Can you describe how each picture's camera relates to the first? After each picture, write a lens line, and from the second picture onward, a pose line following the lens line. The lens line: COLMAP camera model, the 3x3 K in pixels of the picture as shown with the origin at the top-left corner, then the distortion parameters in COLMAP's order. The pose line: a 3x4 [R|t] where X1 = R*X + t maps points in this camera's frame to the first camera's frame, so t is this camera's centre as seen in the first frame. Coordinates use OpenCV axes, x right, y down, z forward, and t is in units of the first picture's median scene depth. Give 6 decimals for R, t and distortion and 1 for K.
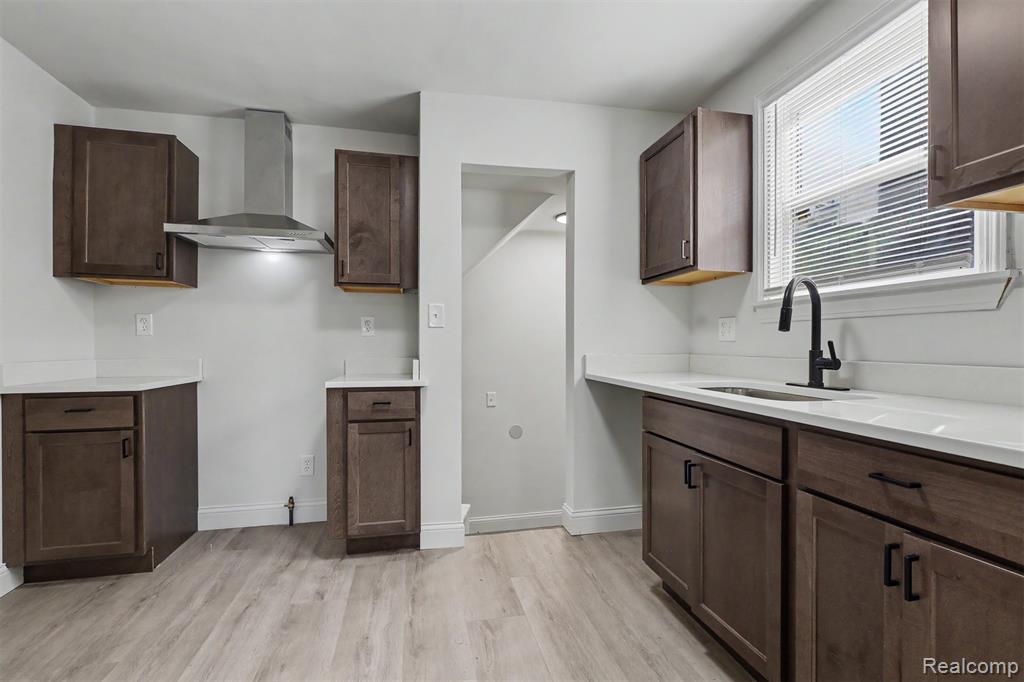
lens RADIAL K [[470.9, 0, 514.4], [0, 470.9, 349.2], [0, 0, 1]] dist [-0.003168, 0.001351]
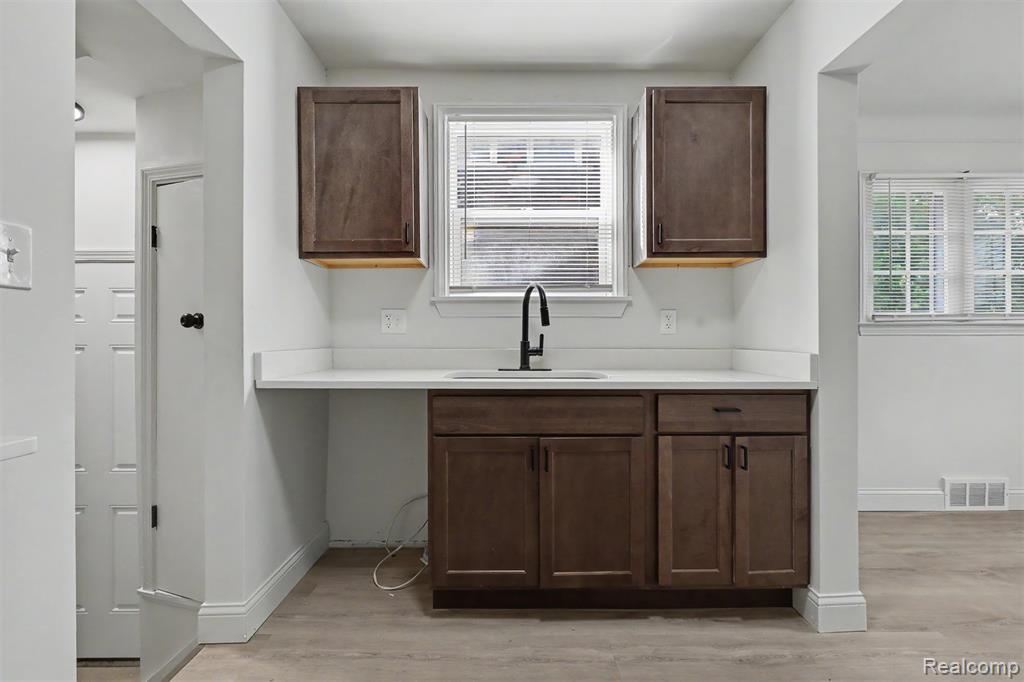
lens RADIAL K [[470.9, 0, 512.8], [0, 470.9, 337.3], [0, 0, 1]] dist [-0.003168, 0.001351]
pose [[0.204067, 0.001597, 0.978956, -0.513141], [0.009941, 0.999944, -0.003703, -0.003270], [-0.978906, 0.010487, 0.204040, 0.641151]]
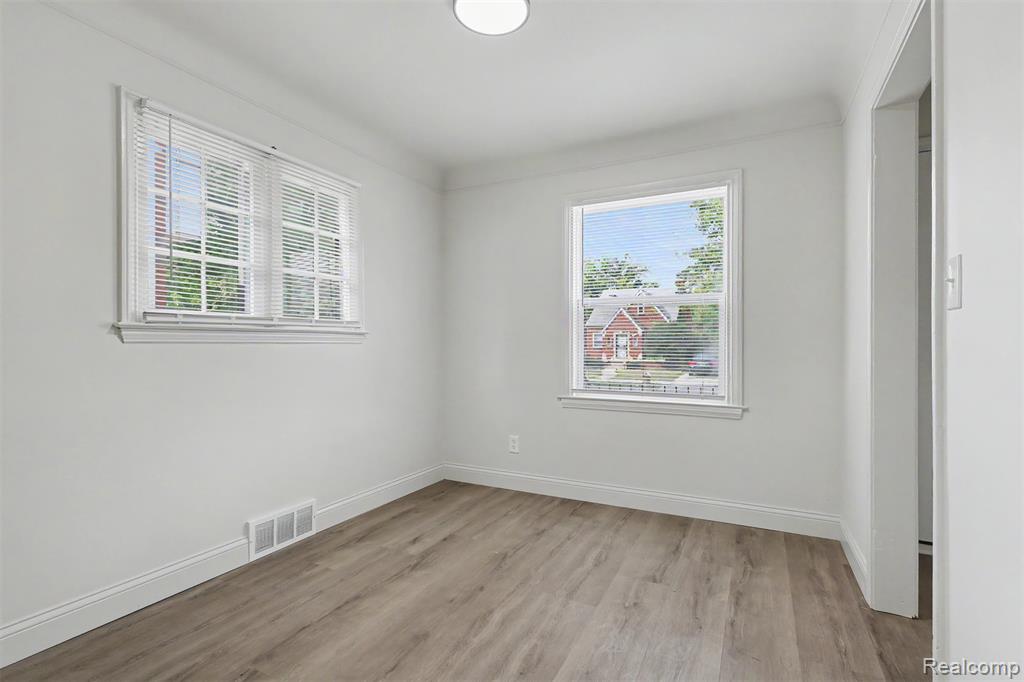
lens RADIAL K [[470.9, 0, 516.3], [0, 470.9, 345.7], [0, 0, 1]] dist [-0.003168, 0.001351]
pose [[-0.774304, 0.000146, 0.632814, -0.098928], [0.007569, 0.999931, 0.009031, -0.000626], [-0.632769, 0.011783, -0.774251, 0.152781]]
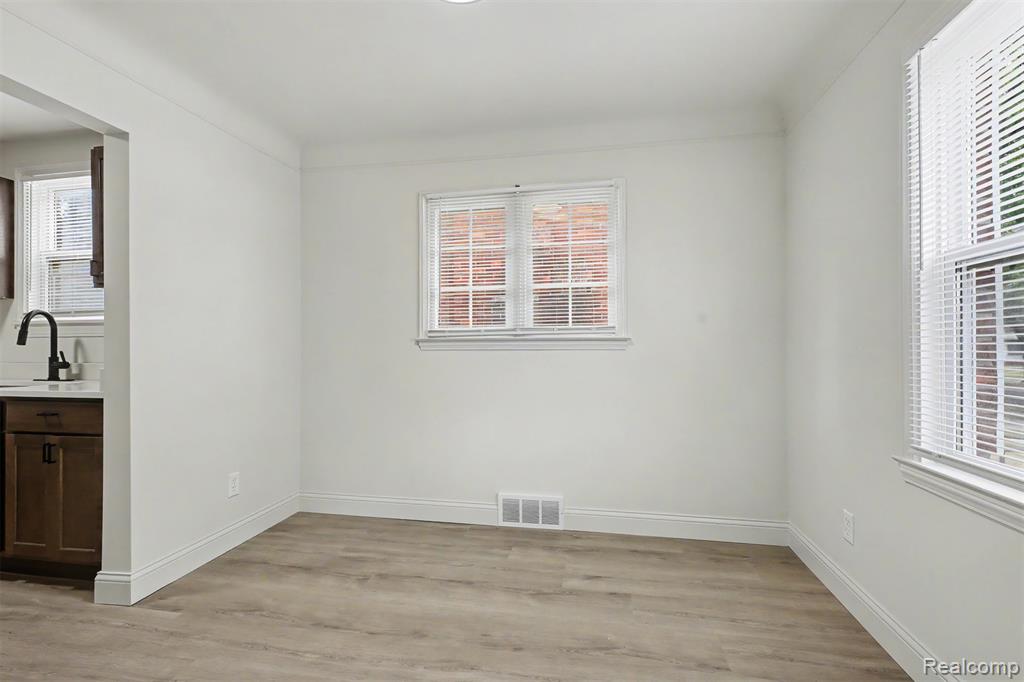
lens RADIAL K [[470.9, 0, 507.5], [0, 470.9, 343.1], [0, 0, 1]] dist [-0.003168, 0.001351]
pose [[0.390882, 0.011312, 0.920371, -0.177722], [0.012407, 0.999769, -0.017557, 0.002607], [-0.920357, 0.018282, 0.390651, -0.843565]]
